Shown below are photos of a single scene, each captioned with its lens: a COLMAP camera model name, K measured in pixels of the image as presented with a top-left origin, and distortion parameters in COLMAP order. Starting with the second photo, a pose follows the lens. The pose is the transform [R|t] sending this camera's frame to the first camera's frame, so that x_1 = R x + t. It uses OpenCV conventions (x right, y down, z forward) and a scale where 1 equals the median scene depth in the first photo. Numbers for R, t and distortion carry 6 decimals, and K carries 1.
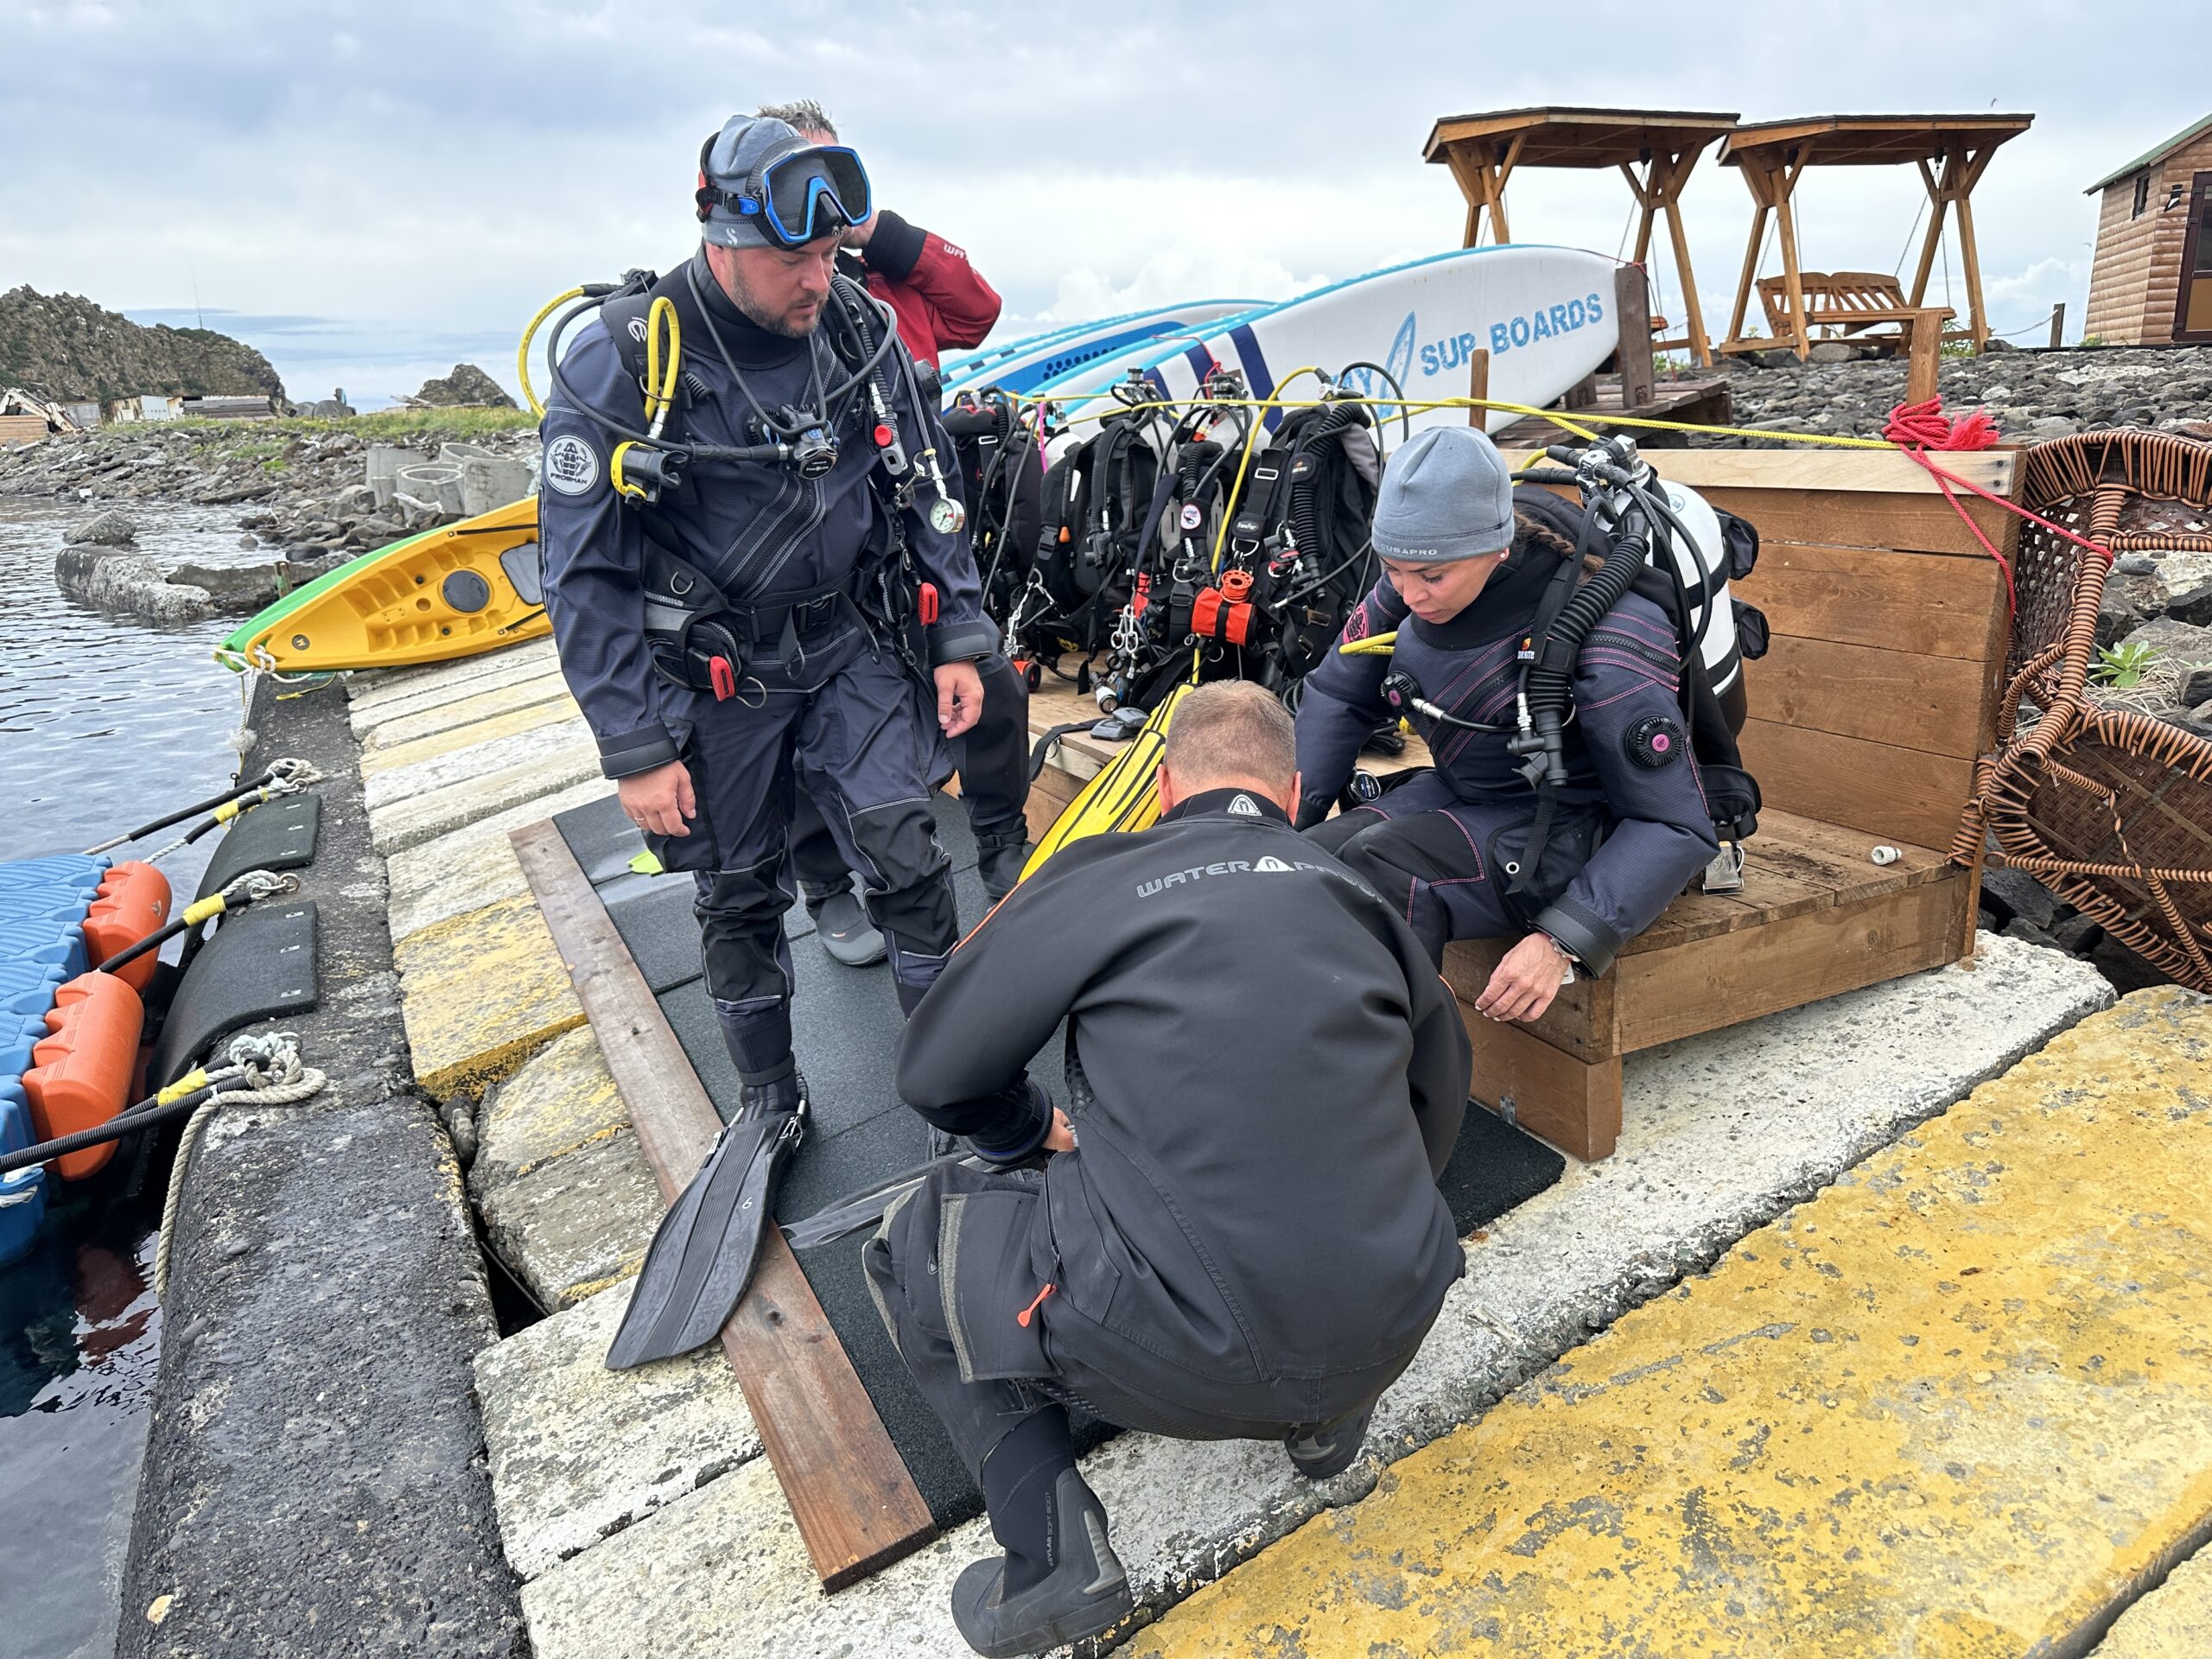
lens RADIAL K [[1581.5, 0, 1106.0], [0, 1581.5, 829.5], [0, 0, 1]] dist [0.001761, -0.006864]
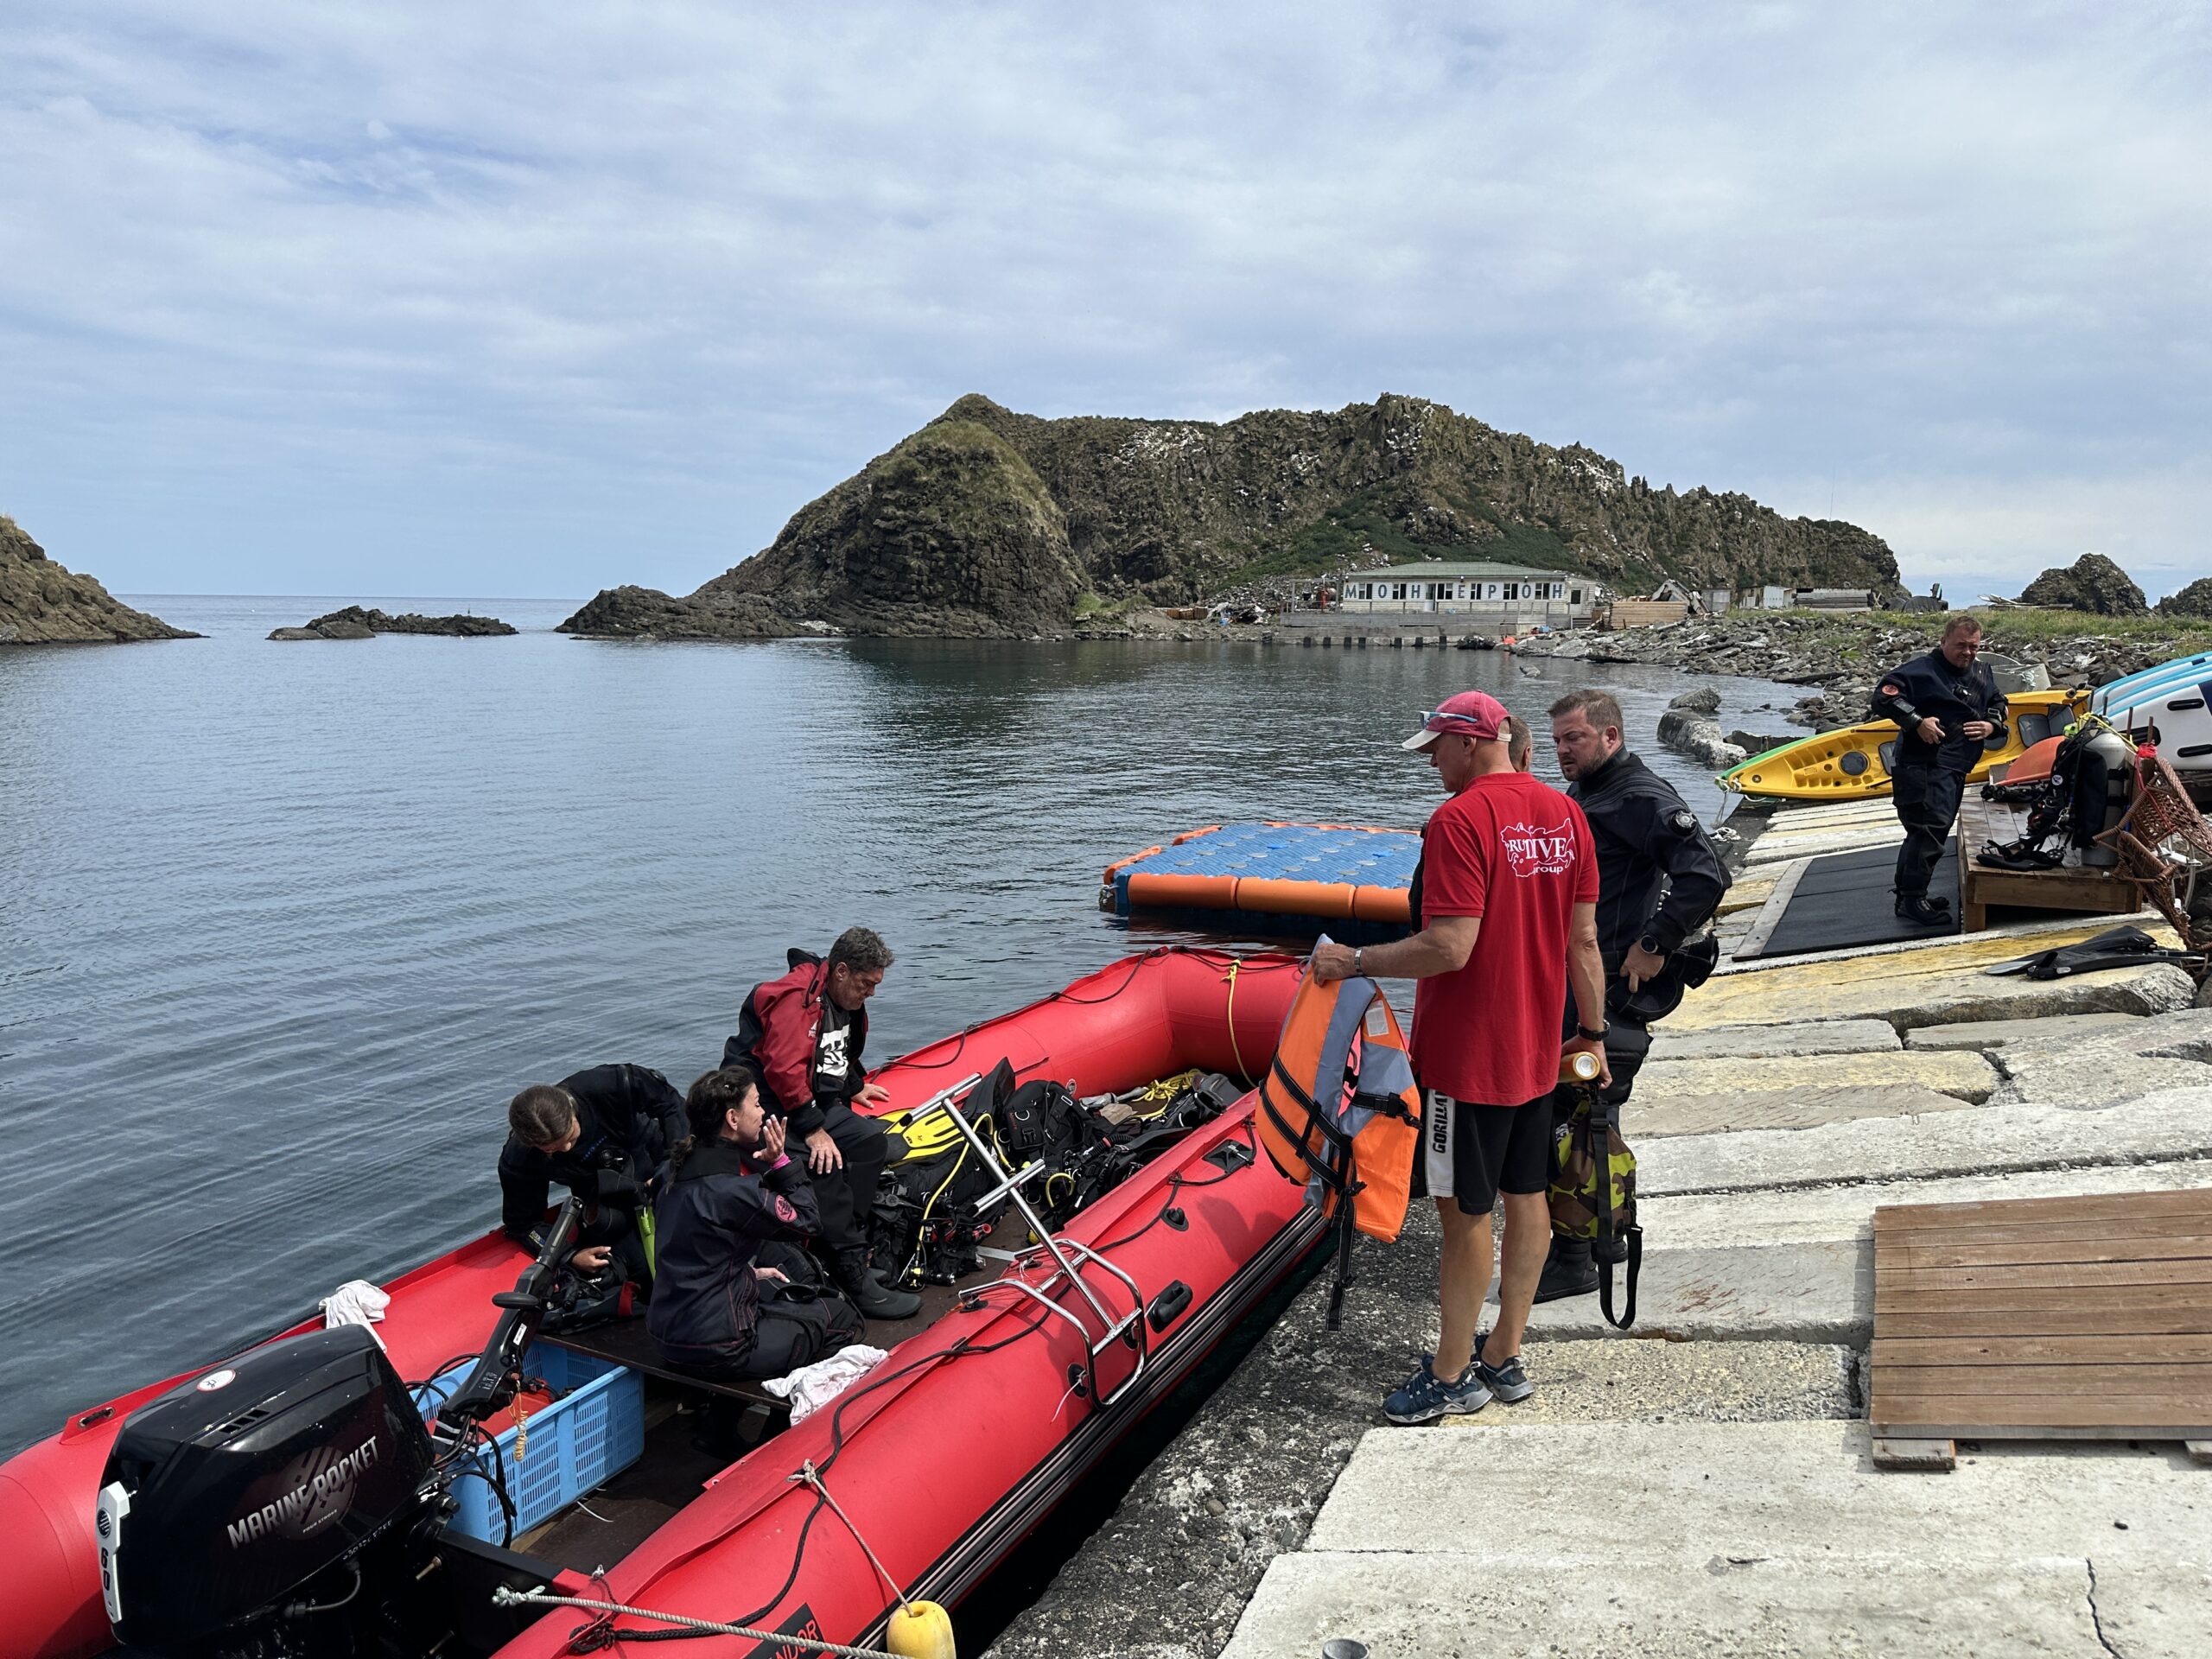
lens RADIAL K [[1594.8, 0, 1106.0], [0, 1594.8, 829.5], [0, 0, 1]] dist [0.216687, -0.436522]
pose [[0.606511, 0.146601, -0.781443, 0.276295], [-0.232441, 0.972608, 0.002057, 0.058736], [0.760339, 0.180391, 0.623974, -0.400772]]
